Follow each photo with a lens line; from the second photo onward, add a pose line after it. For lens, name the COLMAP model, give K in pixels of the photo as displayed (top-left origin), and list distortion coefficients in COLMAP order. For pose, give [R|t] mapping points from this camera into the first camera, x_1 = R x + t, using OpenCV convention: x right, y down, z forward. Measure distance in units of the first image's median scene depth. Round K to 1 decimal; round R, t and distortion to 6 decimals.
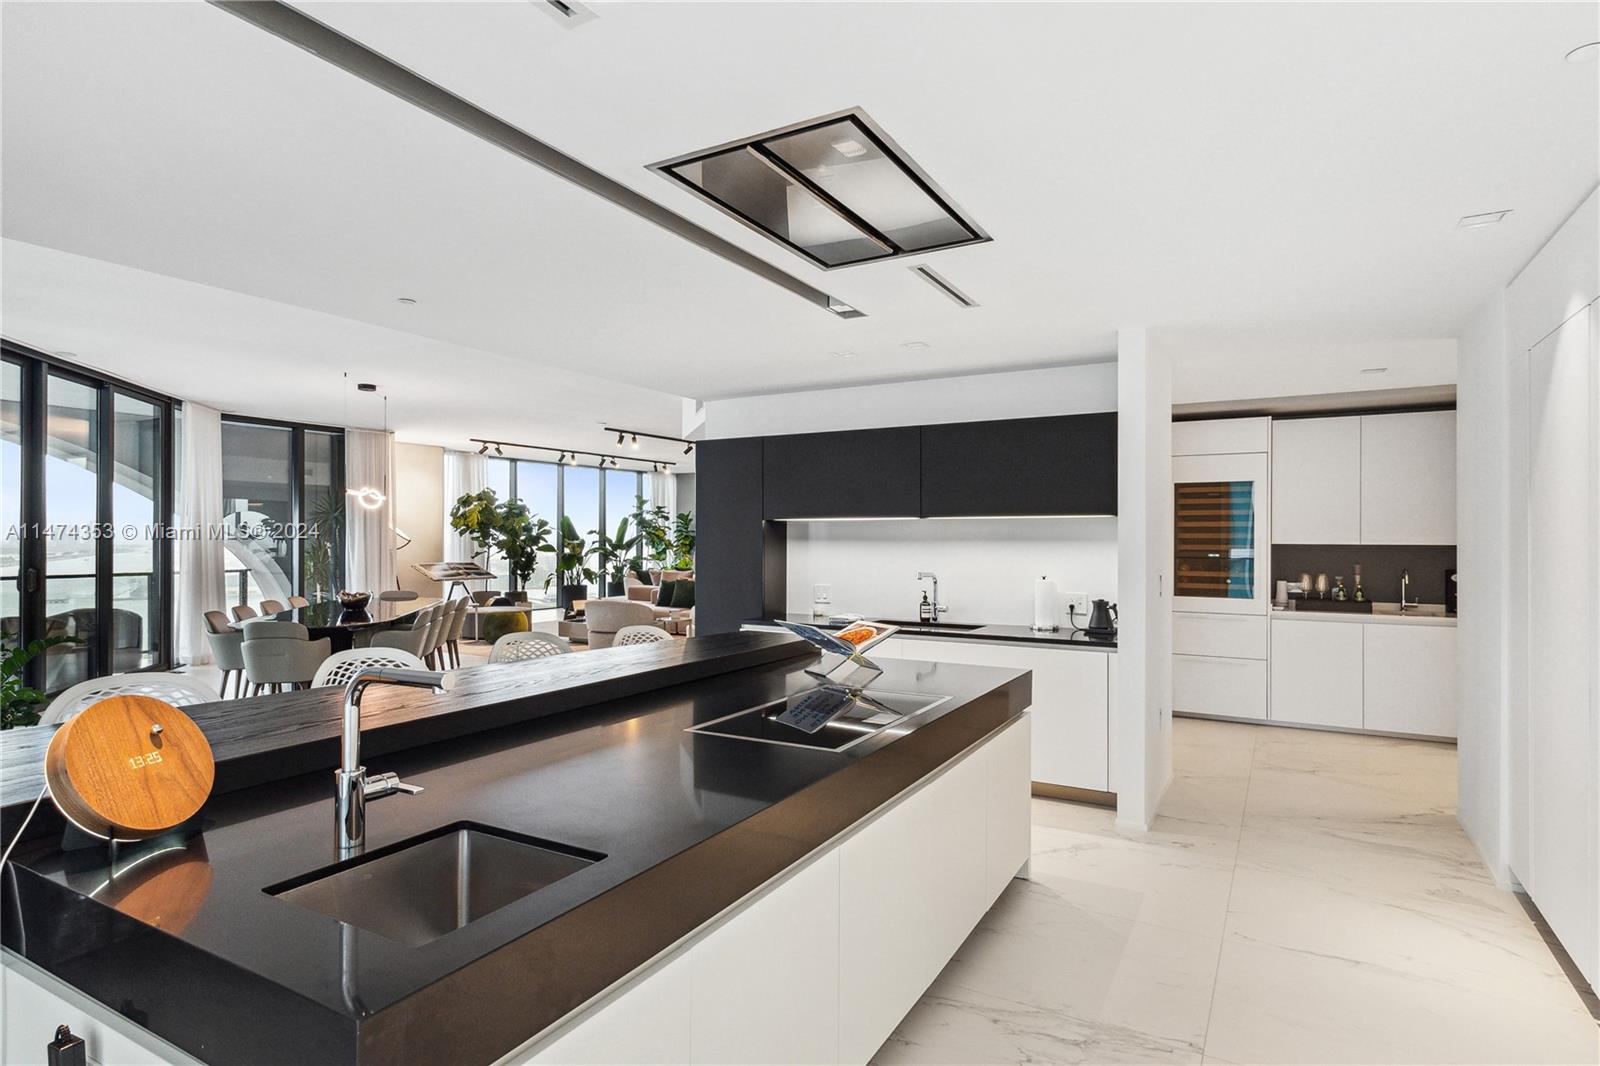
lens RADIAL K [[849.1, 0, 800.0], [0, 849.1, 538.0], [0, 0, 1]] dist [0.000507, 0.000042]
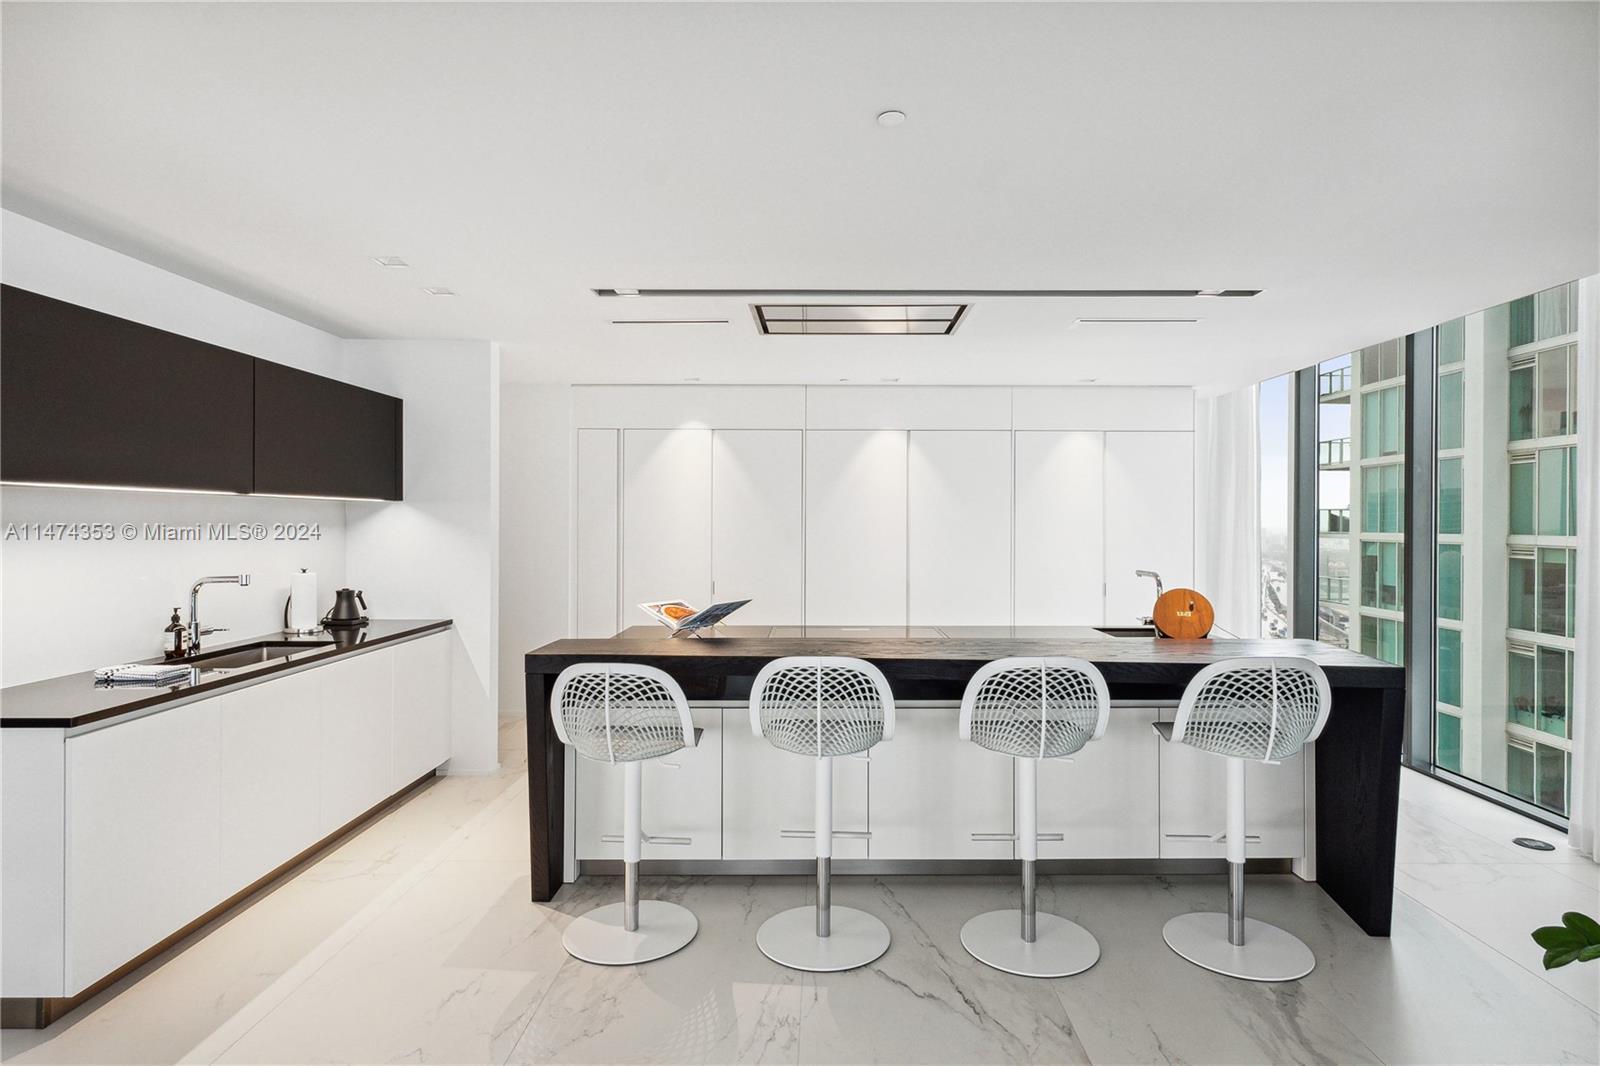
lens RADIAL K [[849.1, 0, 800.8], [0, 849.1, 526.1], [0, 0, 1]] dist [0.000507, 0.000042]
pose [[-0.485962, -0.005412, 0.873963, -0.680490], [-0.004129, 0.999984, 0.003896, -0.002232], [-0.873970, -0.001715, -0.485977, 0.979040]]
